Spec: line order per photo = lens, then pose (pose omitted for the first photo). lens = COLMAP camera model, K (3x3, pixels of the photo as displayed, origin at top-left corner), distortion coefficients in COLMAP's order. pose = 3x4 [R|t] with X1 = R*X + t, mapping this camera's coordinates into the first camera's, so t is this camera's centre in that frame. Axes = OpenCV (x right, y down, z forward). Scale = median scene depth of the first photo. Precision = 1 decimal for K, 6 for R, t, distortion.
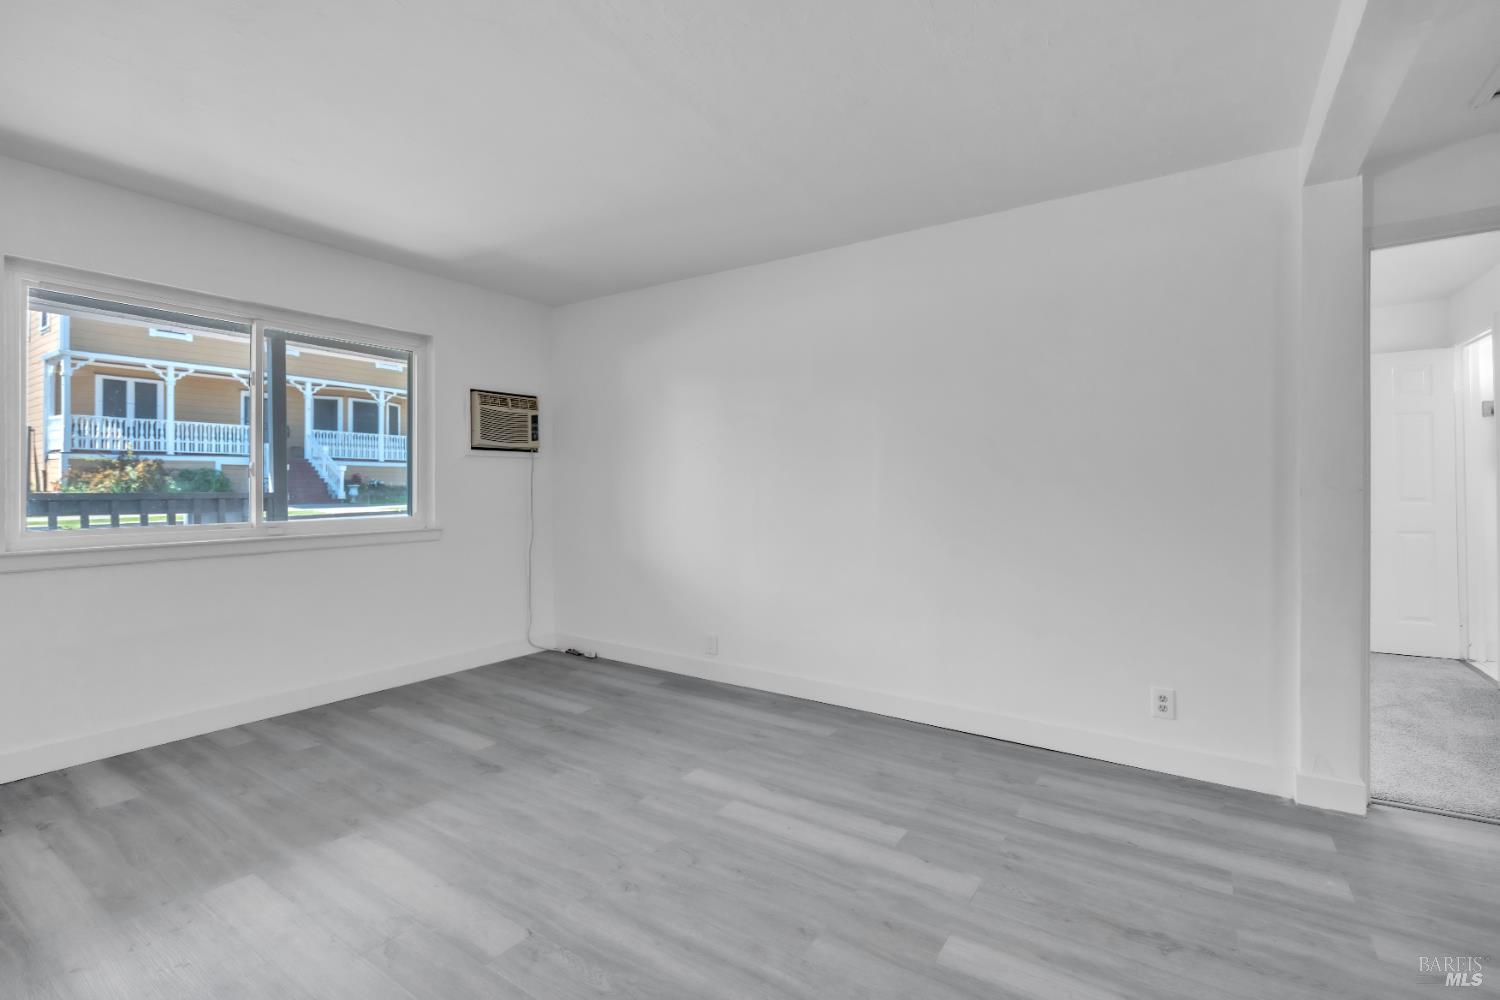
lens RADIAL K [[673.3, 0, 748.8], [0, 673.3, 488.6], [0, 0, 1]] dist [-0.005833, 0.000587]
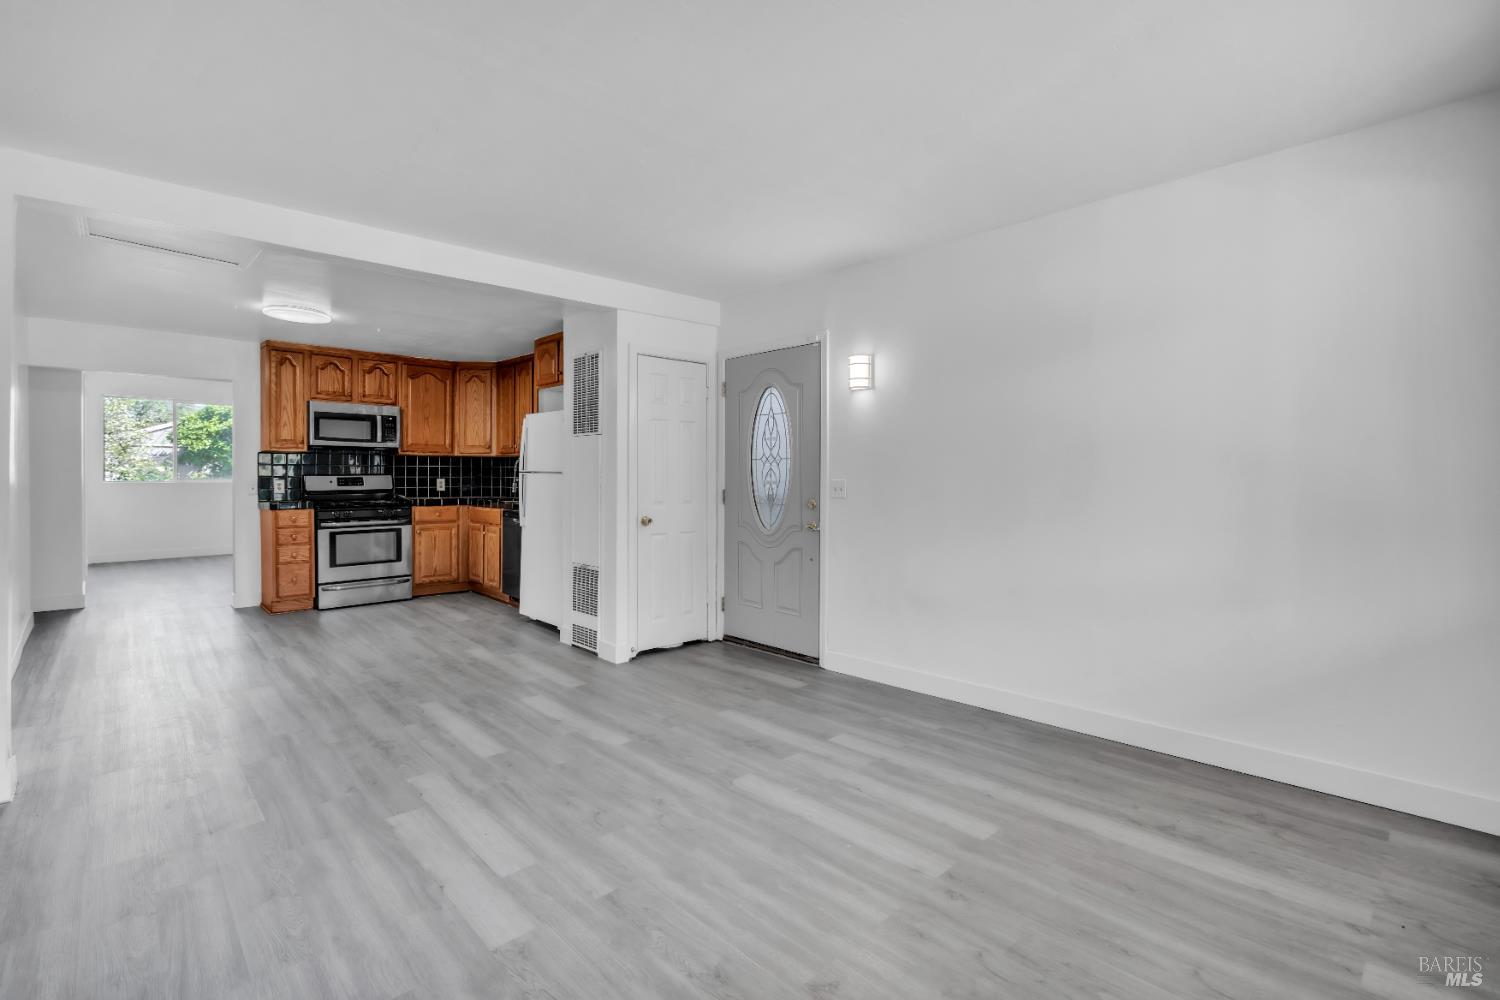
lens RADIAL K [[677.5, 0, 744.9], [0, 677.5, 475.2], [0, 0, 1]] dist [-0.001497, -0.000048]
pose [[-0.974316, 0.004301, 0.225145, -0.484592], [0.003278, 0.999983, -0.004916, -0.012468], [-0.225162, -0.004052, -0.974313, 1.707475]]
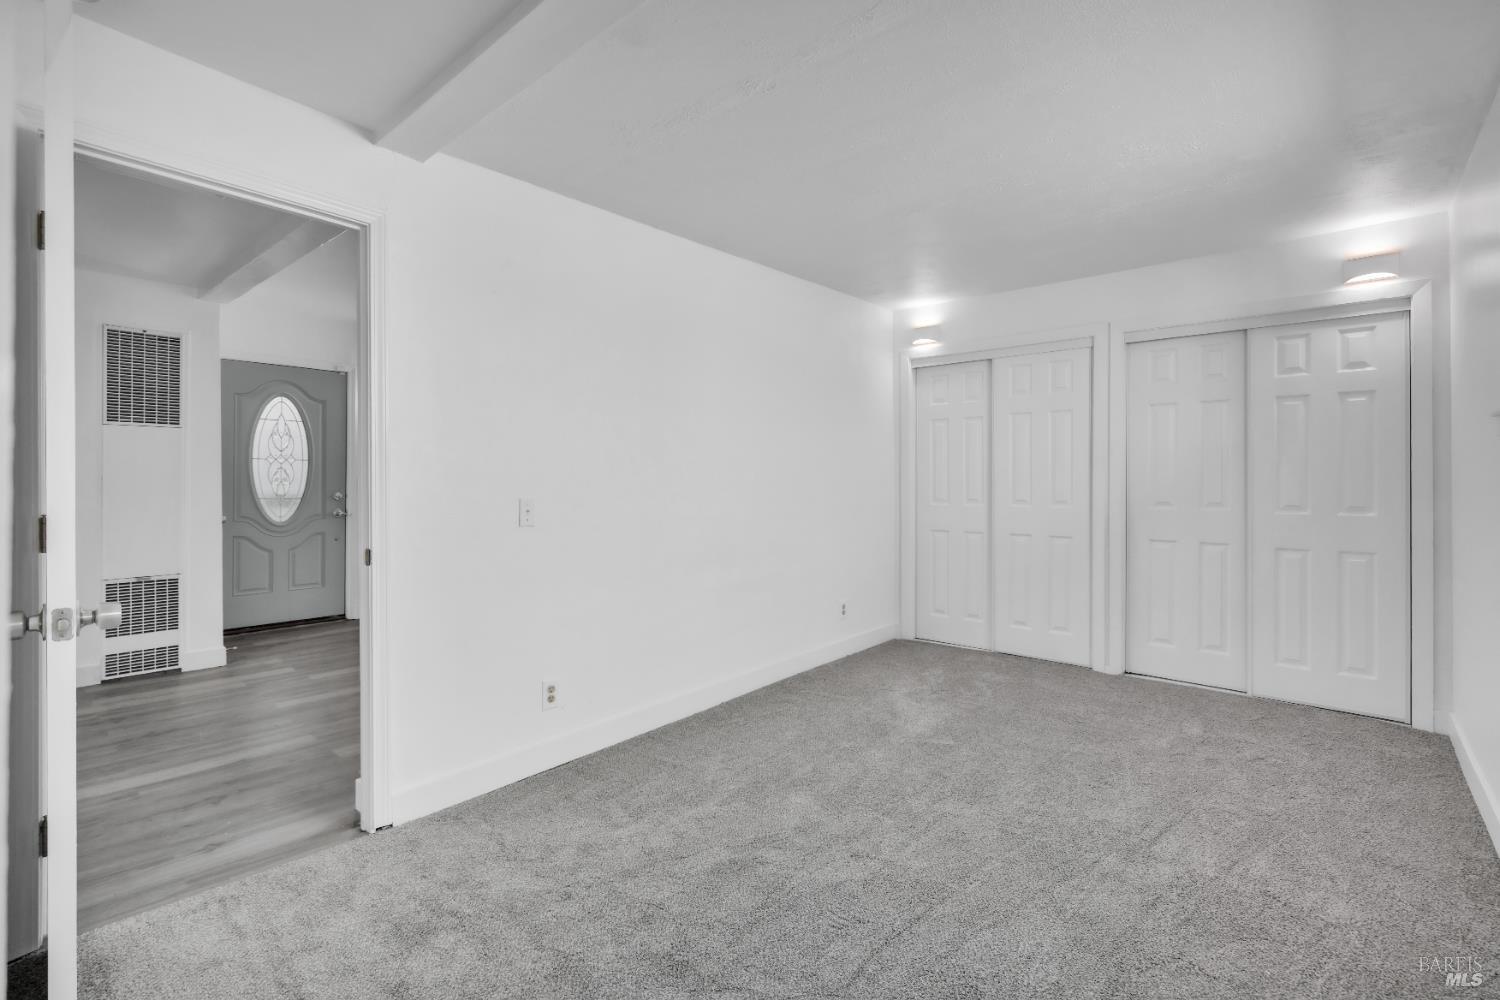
lens RADIAL K [[667.9, 0, 756.5], [0, 667.9, 478.7], [0, 0, 1]] dist [-0.014853, 0.000033]
pose [[-0.133246, 0.004883, -0.991071, 1.695100], [0.000291, 0.999988, 0.004888, -0.015329], [0.991083, 0.000363, -0.133245, 1.624392]]
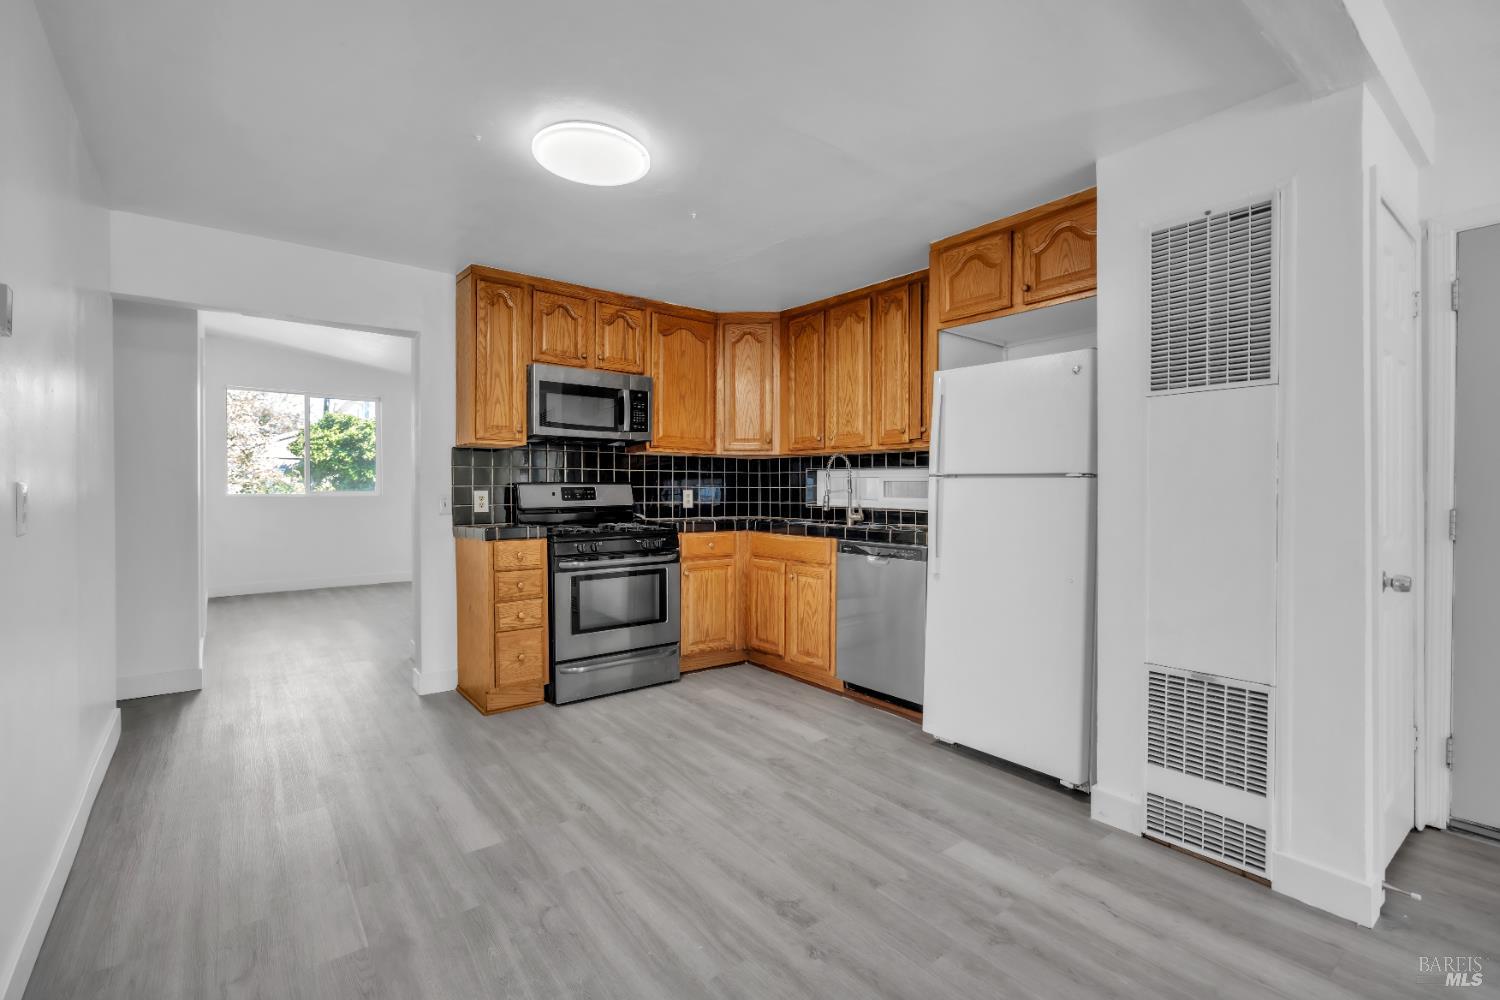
lens RADIAL K [[673.3, 0, 748.8], [0, 673.3, 488.6], [0, 0, 1]] dist [-0.005833, 0.000587]
pose [[-0.948773, 0.005731, 0.315907, 0.635061], [0.003742, 0.999969, -0.006903, -0.005789], [-0.315937, -0.005368, -0.948765, 0.976155]]
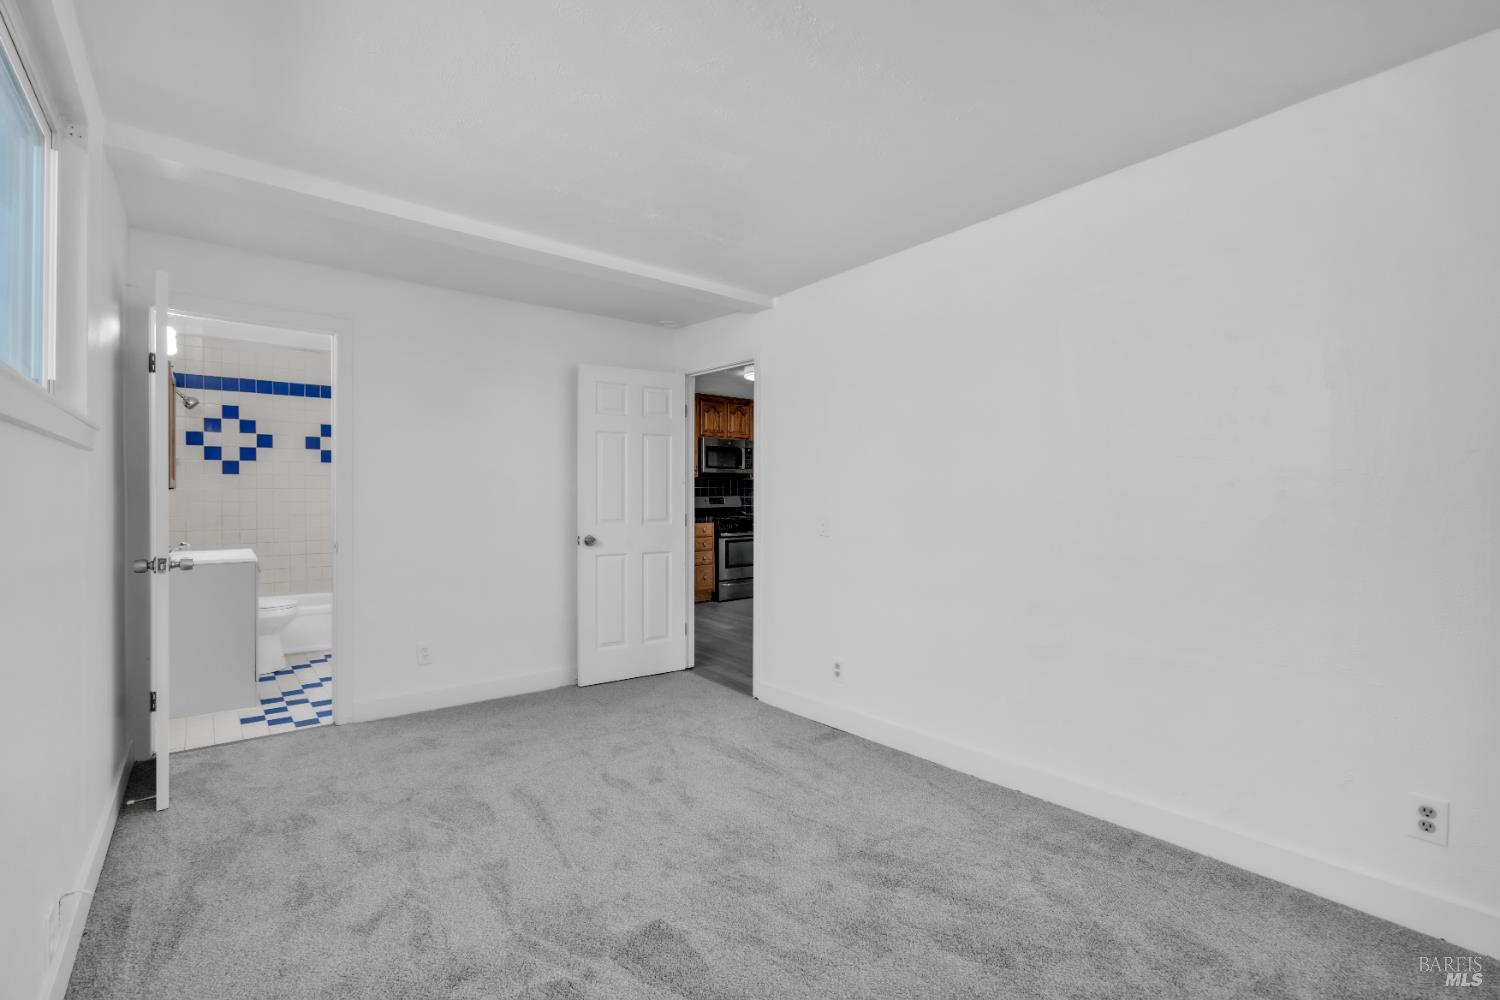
lens RADIAL K [[673.3, 0, 748.8], [0, 673.3, 488.6], [0, 0, 1]] dist [-0.005833, 0.000587]
pose [[-0.951525, 0.011239, 0.307365, 0.424489], [0.007545, 0.999884, -0.013204, -0.020857], [-0.307478, -0.010245, -0.951500, 2.533983]]
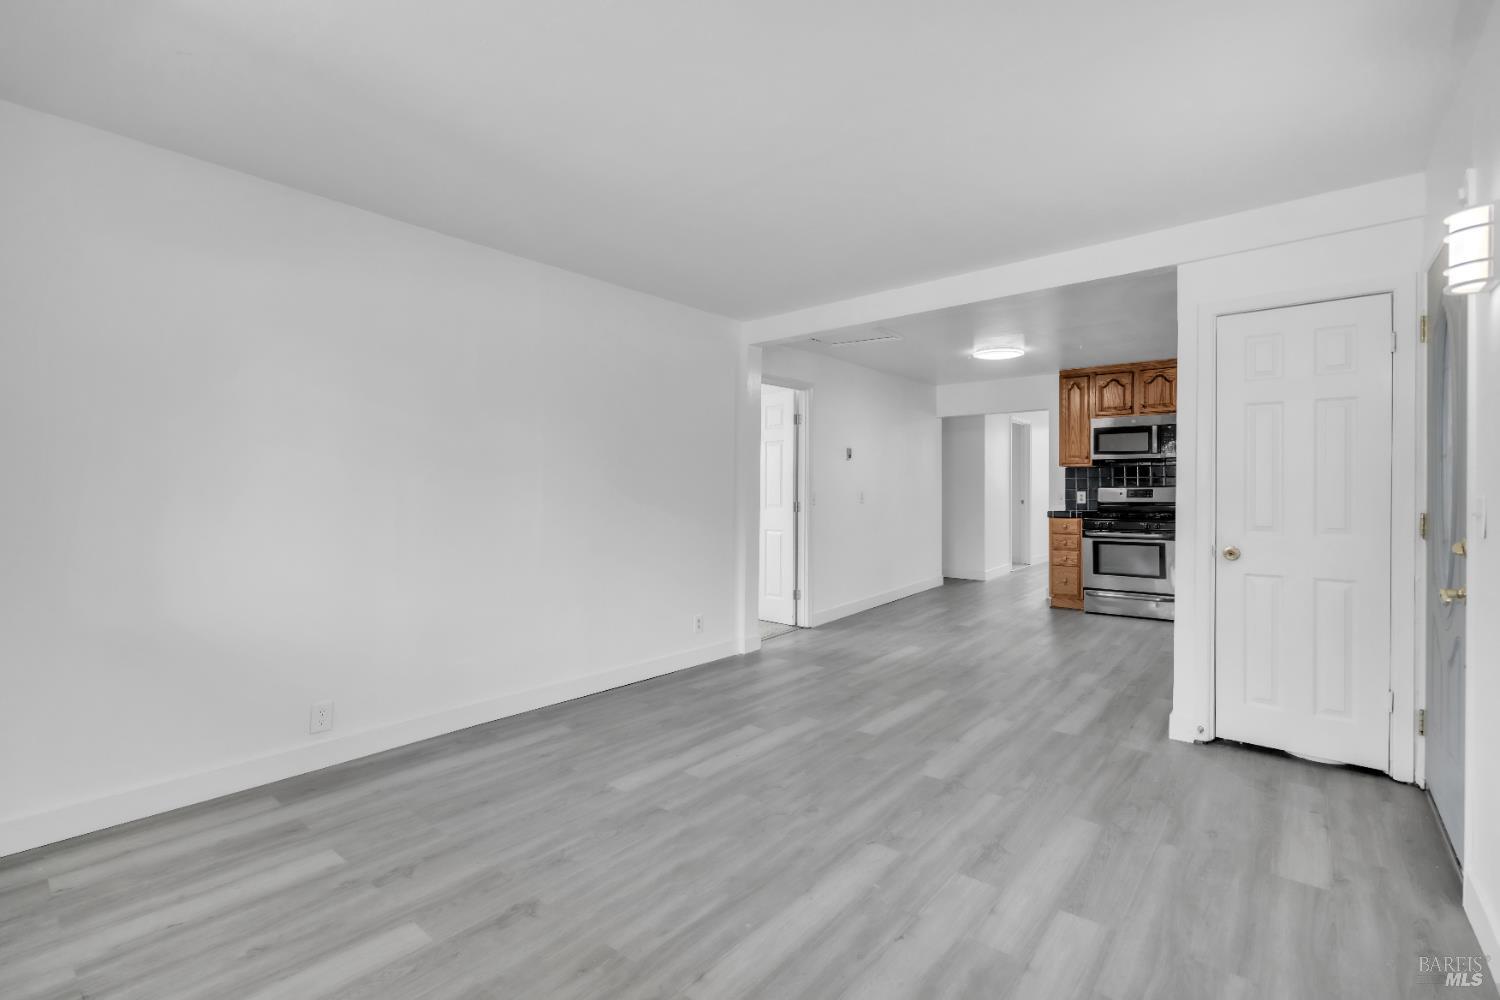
lens RADIAL K [[673.3, 0, 748.8], [0, 673.3, 488.6], [0, 0, 1]] dist [-0.005833, 0.000587]
pose [[0.102169, 0.003202, 0.994762, -1.139845], [-0.001456, 0.999994, -0.003069, -0.014777], [-0.994766, -0.001134, 0.102173, 0.763762]]
